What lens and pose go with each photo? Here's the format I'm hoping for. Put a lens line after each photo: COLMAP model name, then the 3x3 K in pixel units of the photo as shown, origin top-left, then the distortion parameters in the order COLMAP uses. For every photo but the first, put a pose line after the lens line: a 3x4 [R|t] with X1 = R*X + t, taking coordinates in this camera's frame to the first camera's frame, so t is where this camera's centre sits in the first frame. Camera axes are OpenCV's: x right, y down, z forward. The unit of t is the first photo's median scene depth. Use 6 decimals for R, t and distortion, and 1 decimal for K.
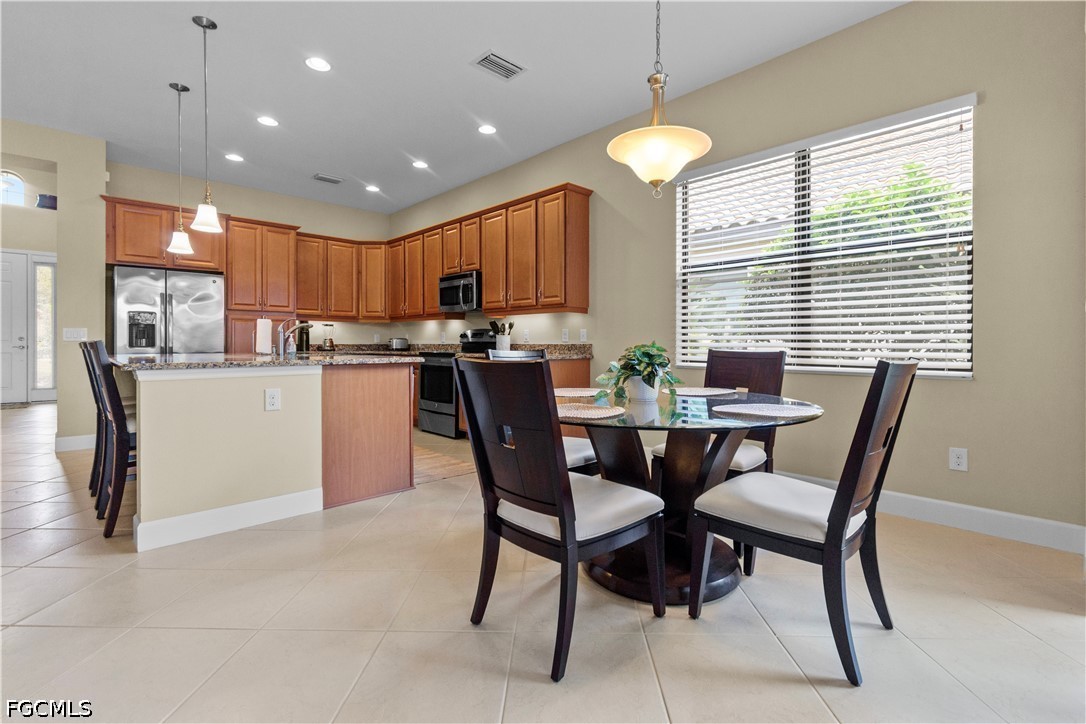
lens RADIAL K [[483.3, 0, 550.5], [0, 483.3, 343.6], [0, 0, 1]] dist [0.004436, -0.002341]
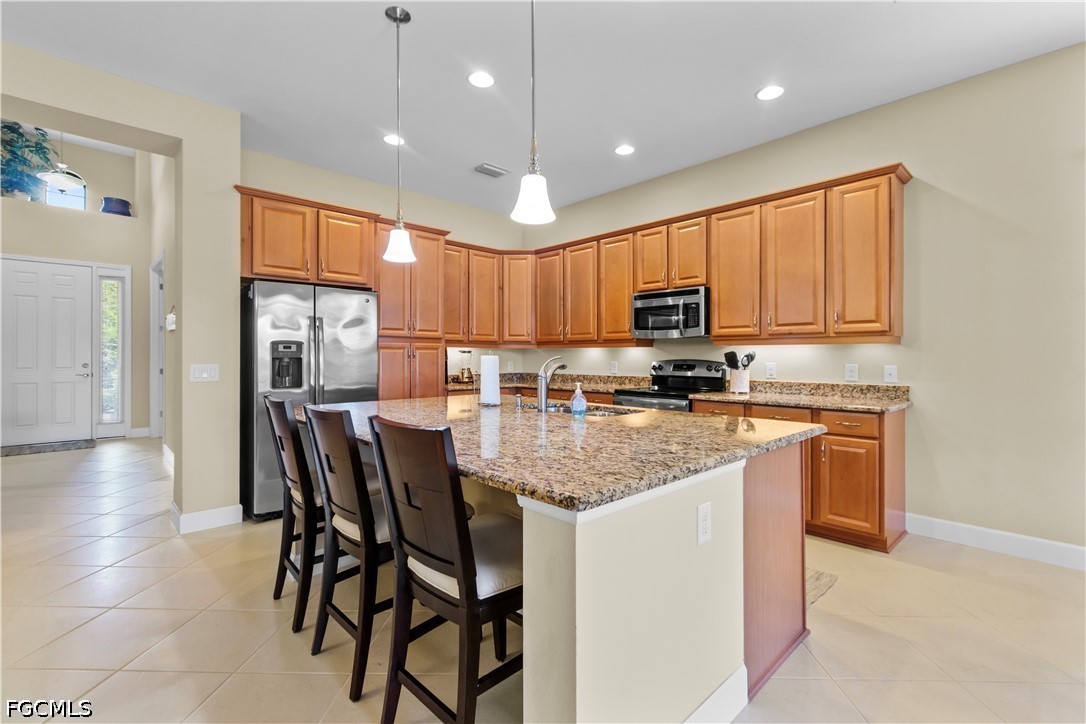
lens RADIAL K [[483.3, 0, 558.3], [0, 483.3, 357.1], [0, 0, 1]] dist [0.004436, -0.002341]
pose [[0.999968, 0.000440, -0.008048, -0.406143], [-0.000447, 1.000000, -0.000864, -0.039642], [0.008048, 0.000867, 0.999967, 0.246243]]
